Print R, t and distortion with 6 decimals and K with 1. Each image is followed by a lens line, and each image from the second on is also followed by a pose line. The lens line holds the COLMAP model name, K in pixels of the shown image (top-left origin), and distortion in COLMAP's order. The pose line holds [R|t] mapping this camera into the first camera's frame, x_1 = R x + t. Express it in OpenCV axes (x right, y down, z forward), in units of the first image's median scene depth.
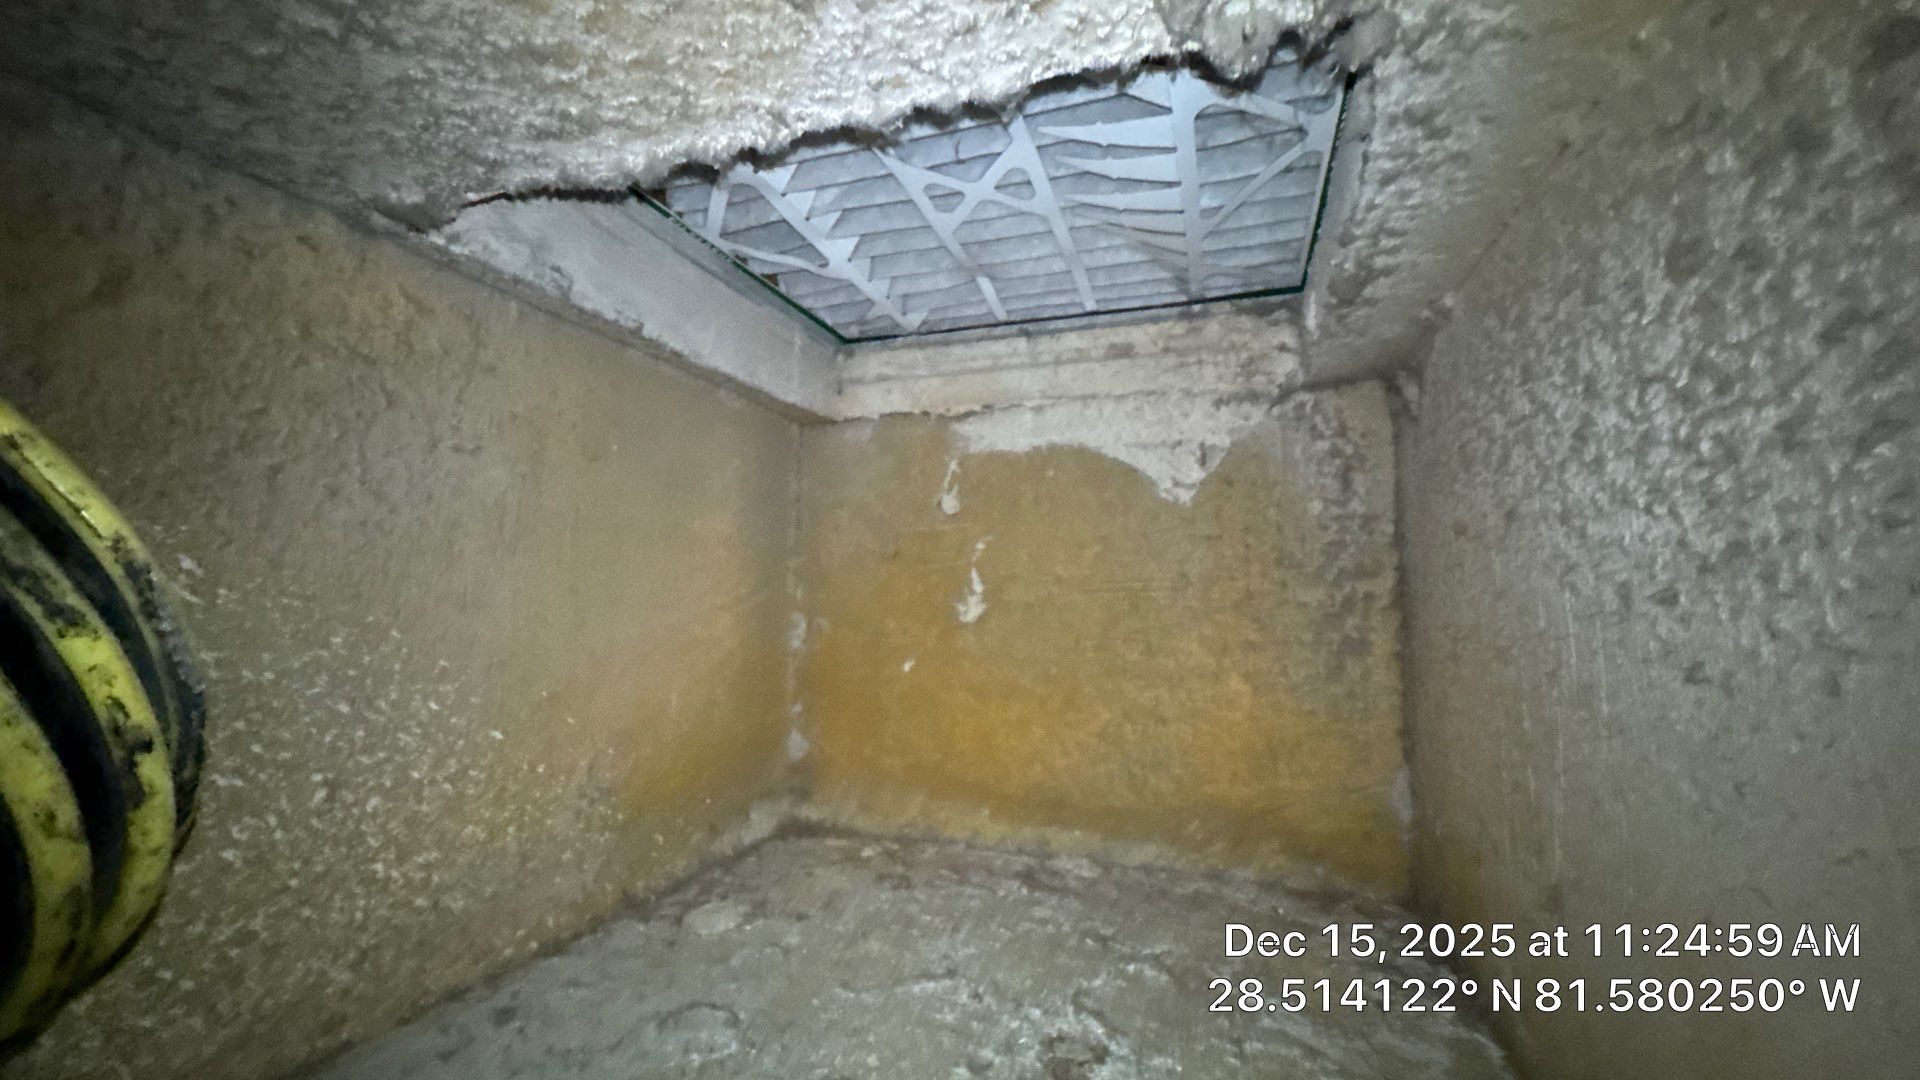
lens RADIAL K [[770.5, 0, 959.7], [0, 770.5, 538.7], [0, 0, 1]] dist [-0.006254, 0.000675]
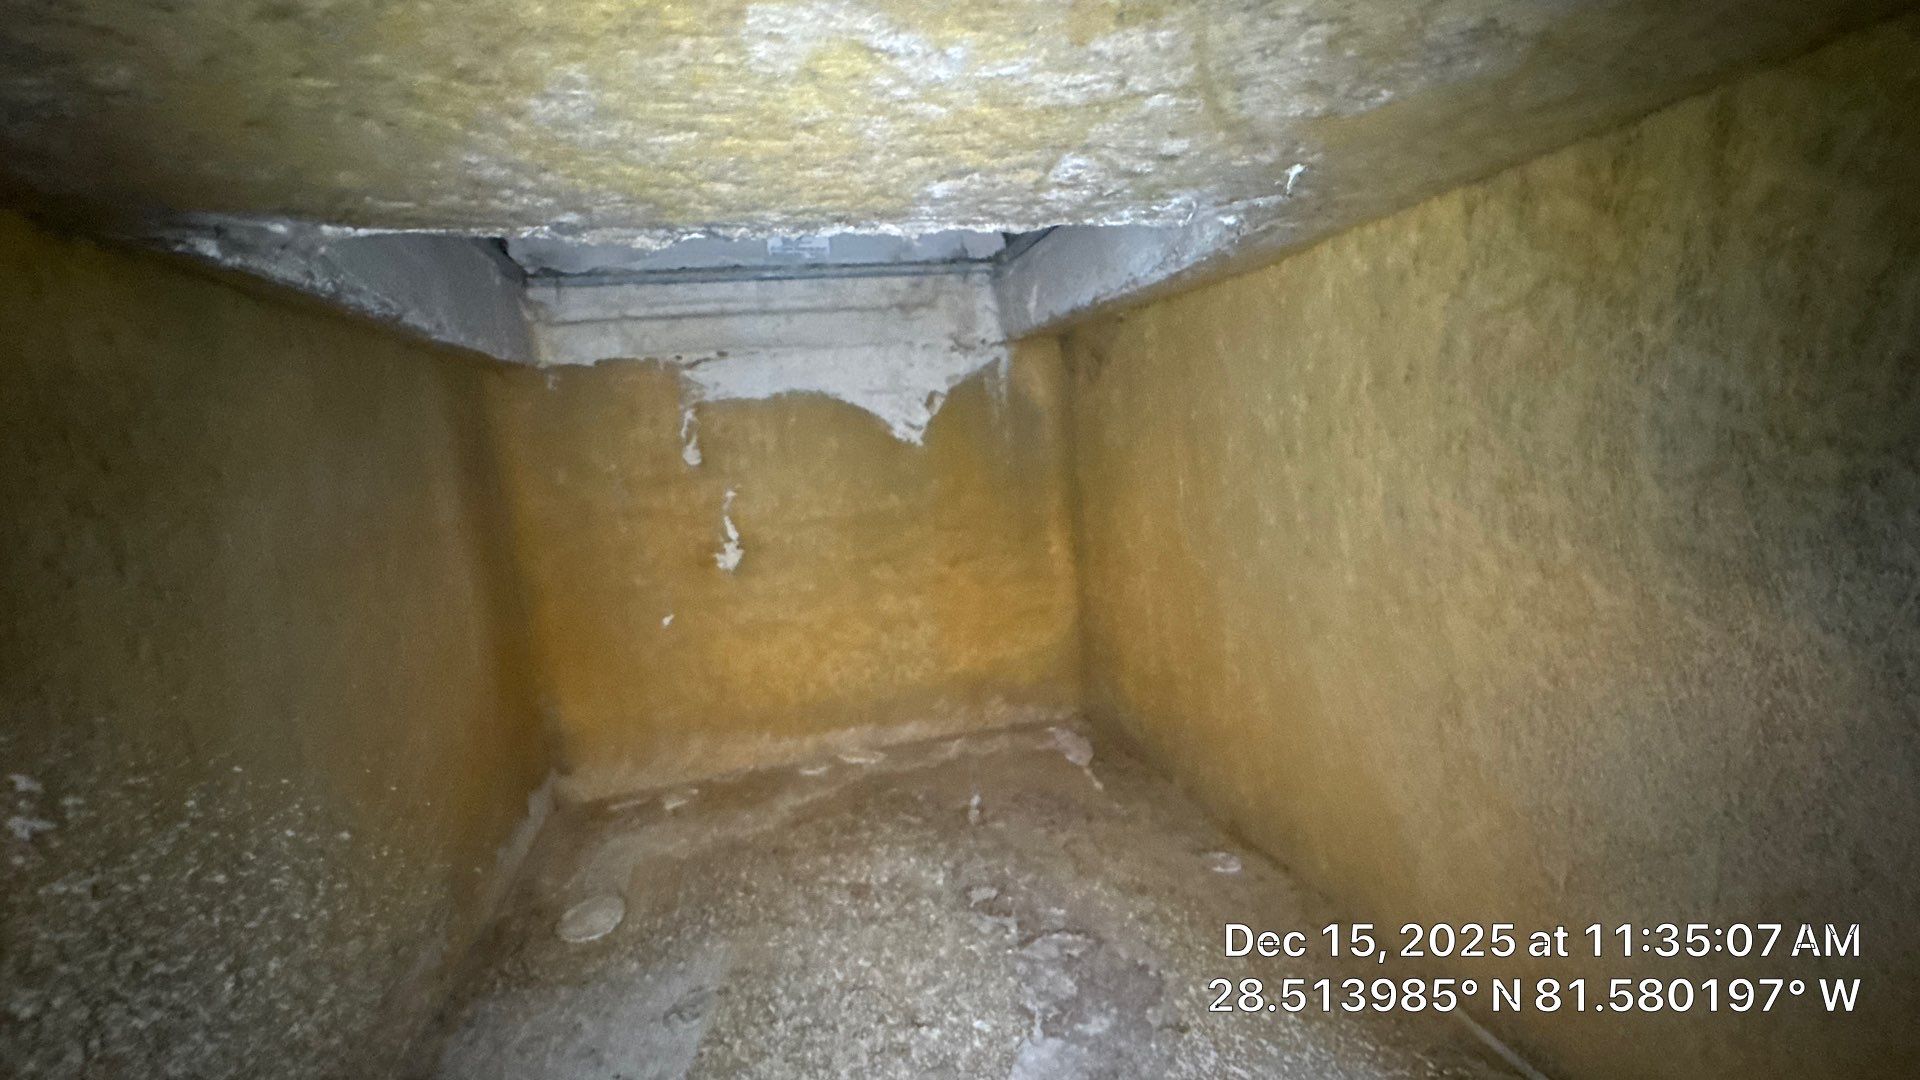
lens RADIAL K [[770.5, 0, 960.4], [0, 770.5, 540.8], [0, 0, 1]] dist [-0.006254, 0.000675]
pose [[0.827314, -0.152495, 0.540645, -0.330622], [0.044193, 0.977133, 0.207985, -0.151508], [-0.559999, -0.148176, 0.815135, -0.011586]]
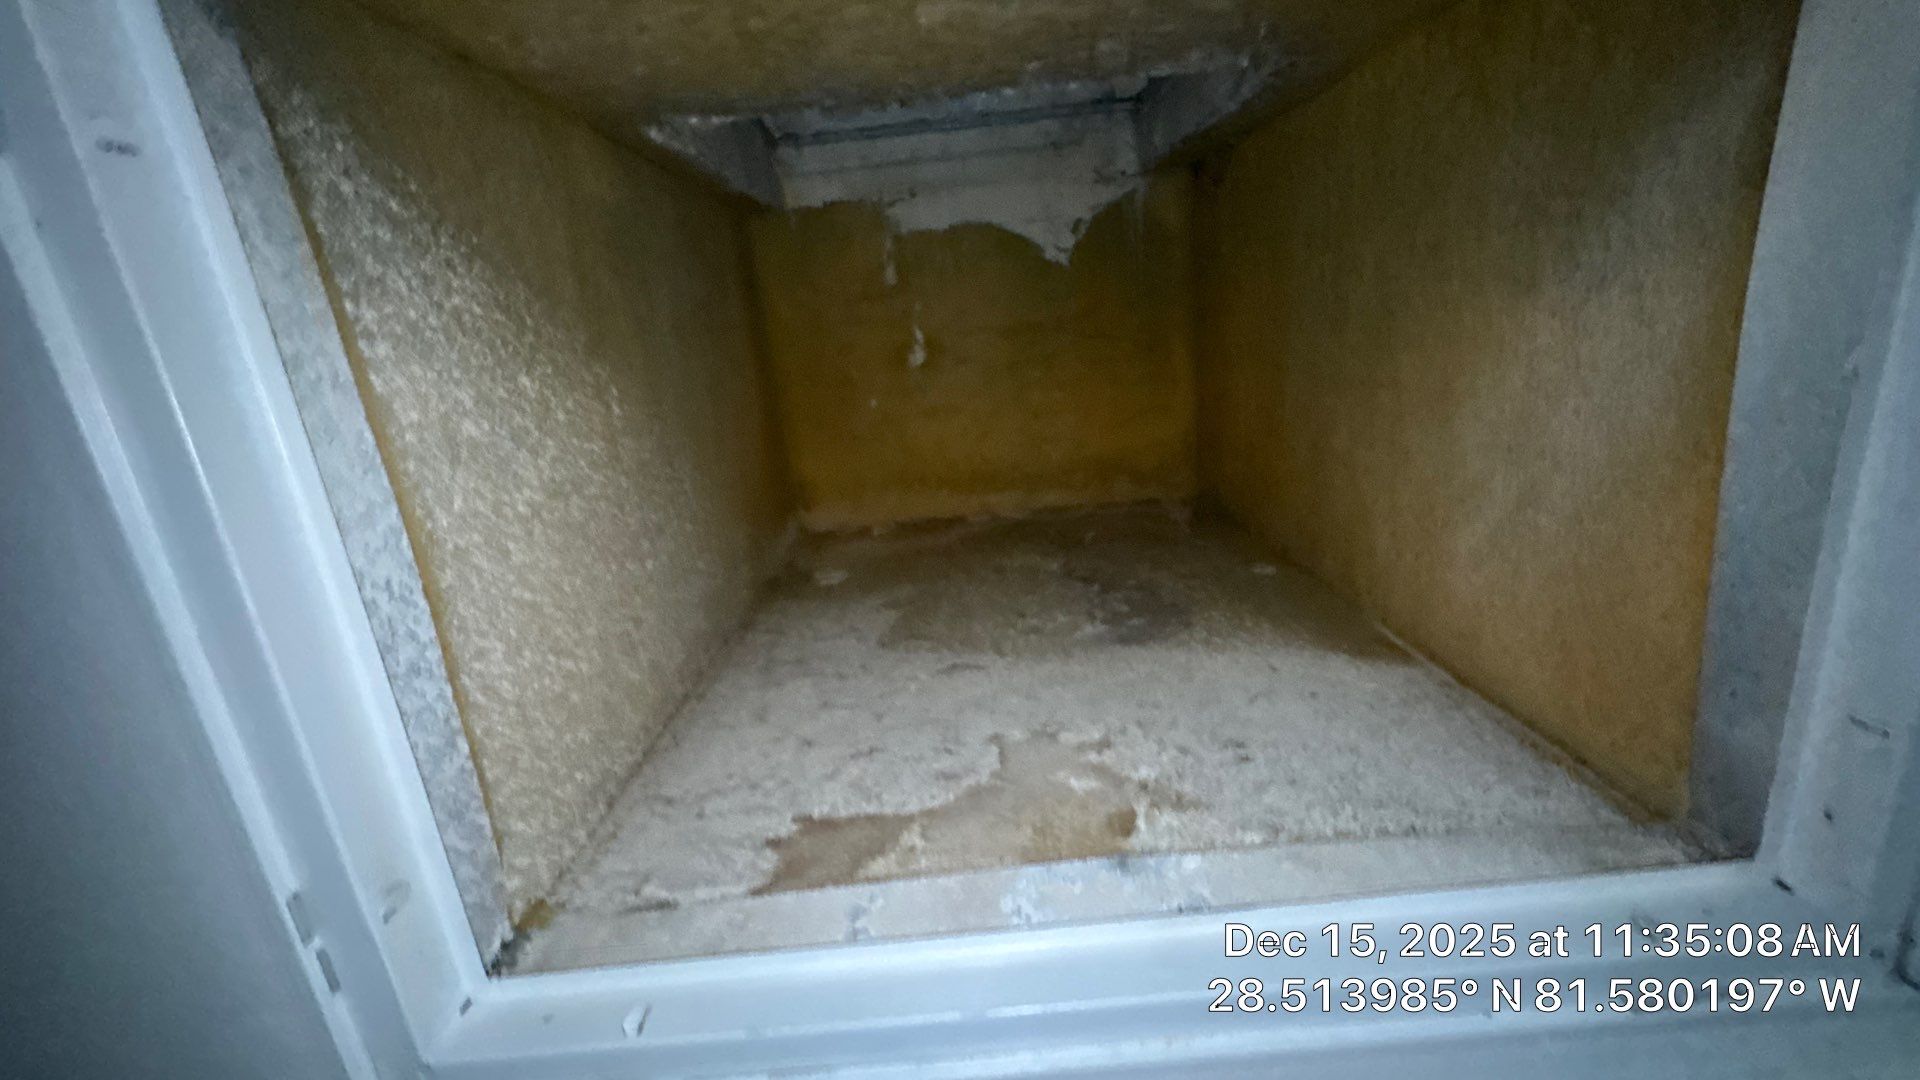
lens RADIAL K [[770.5, 0, 957.2], [0, 770.5, 541.9], [0, 0, 1]] dist [-0.006254, 0.000675]
pose [[0.936655, -0.193359, 0.292043, -0.447909], [0.080482, 0.930314, 0.357826, -0.099349], [-0.340881, -0.311655, 0.886945, -0.401196]]
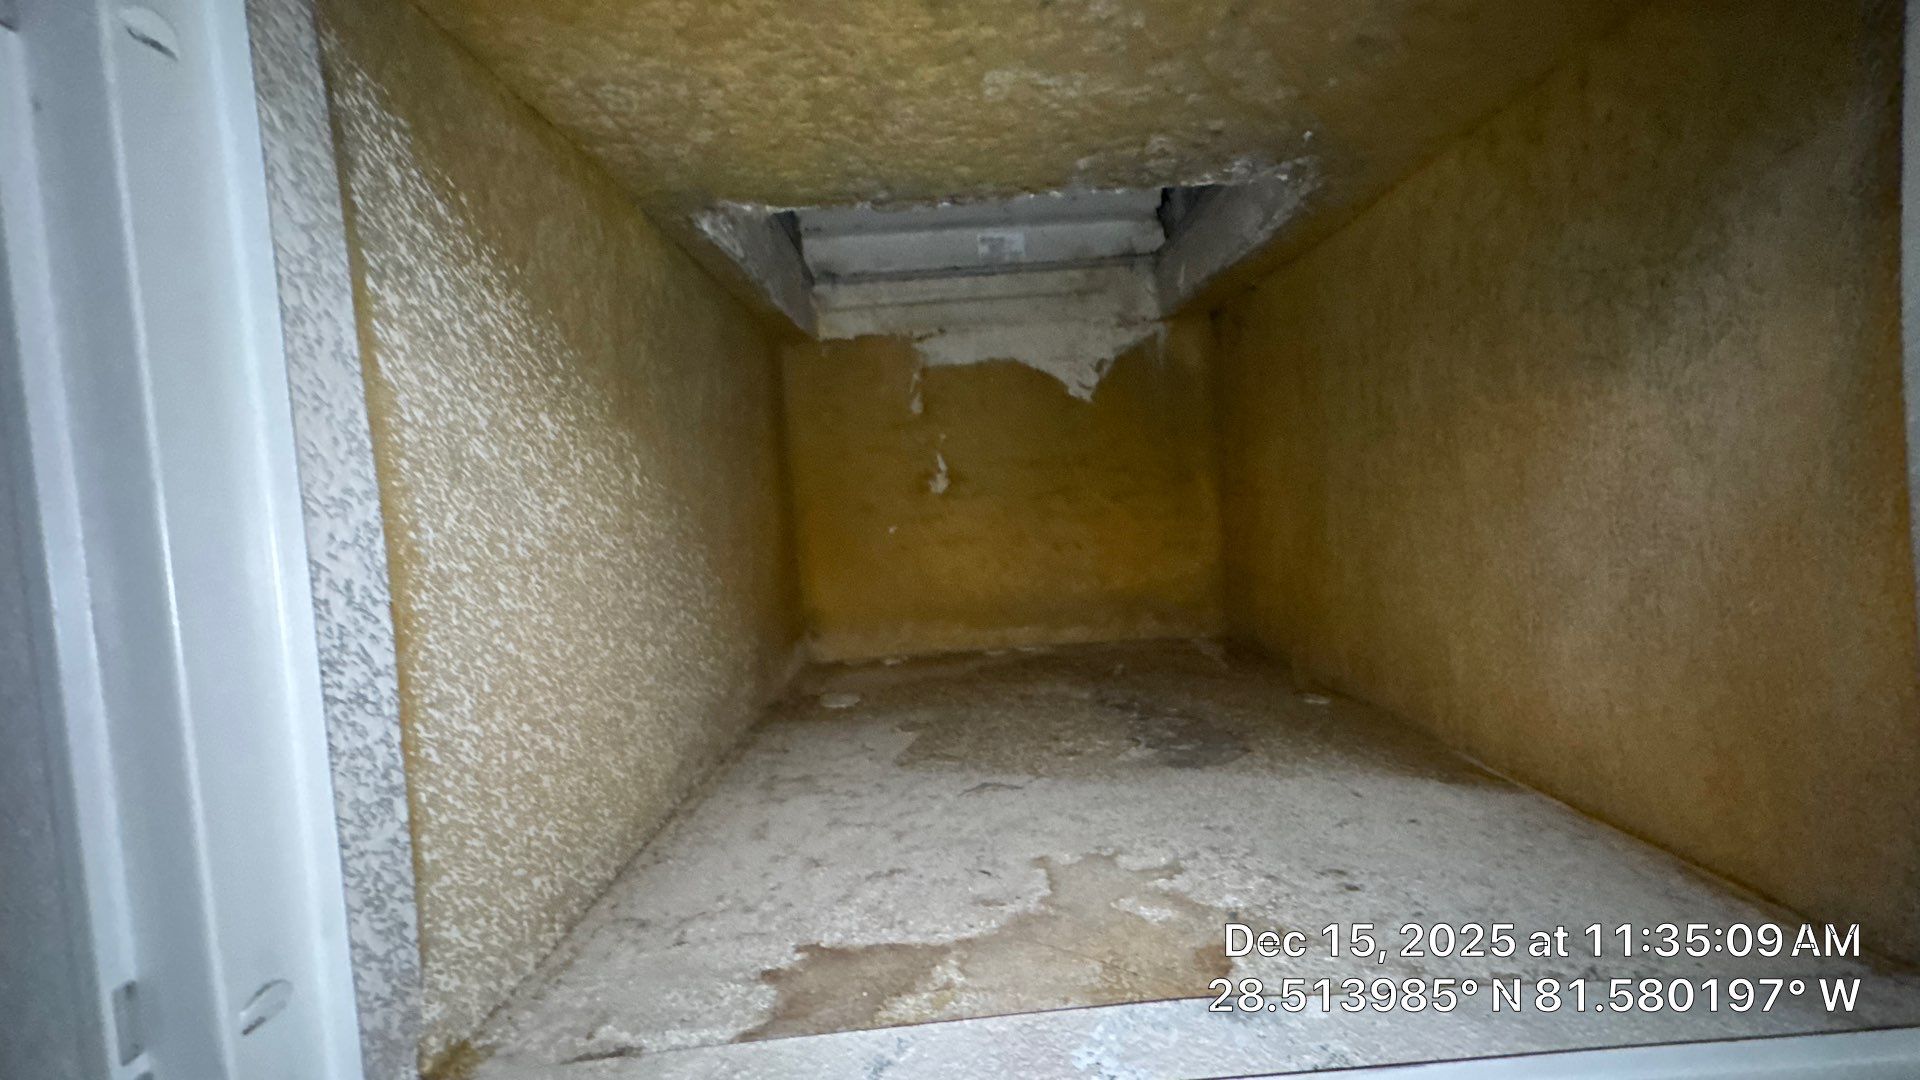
lens RADIAL K [[770.5, 0, 957.5], [0, 770.5, 539.5], [0, 0, 1]] dist [-0.006254, 0.000675]
pose [[0.940524, -0.090338, 0.327496, -0.476863], [0.047022, 0.989335, 0.137861, 0.004109], [-0.336458, -0.114263, 0.934741, -0.339219]]
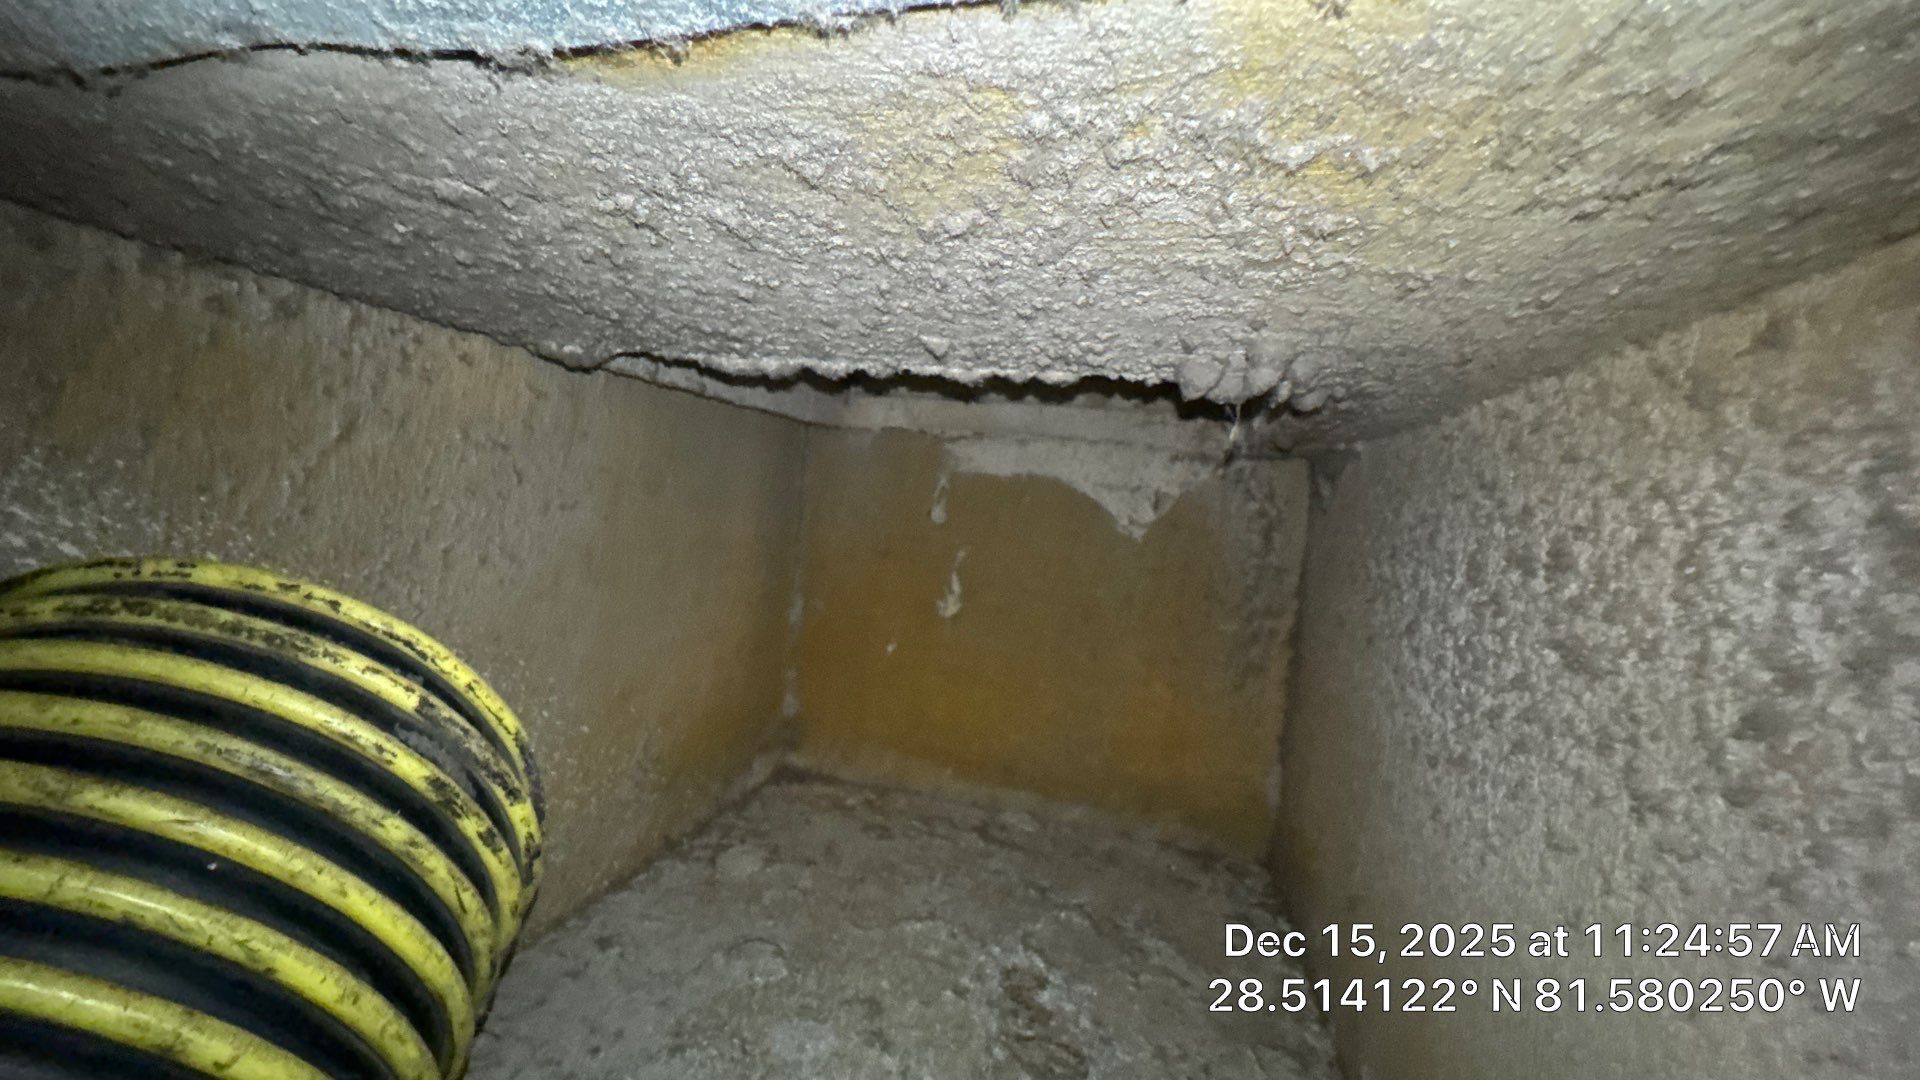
lens RADIAL K [[770.5, 0, 960.4], [0, 770.5, 539.3], [0, 0, 1]] dist [-0.006254, 0.000675]
pose [[0.993038, 0.074261, 0.091441, -0.097858], [-0.086192, 0.987183, 0.134318, -0.198233], [-0.080294, -0.141264, 0.986710, -0.175741]]
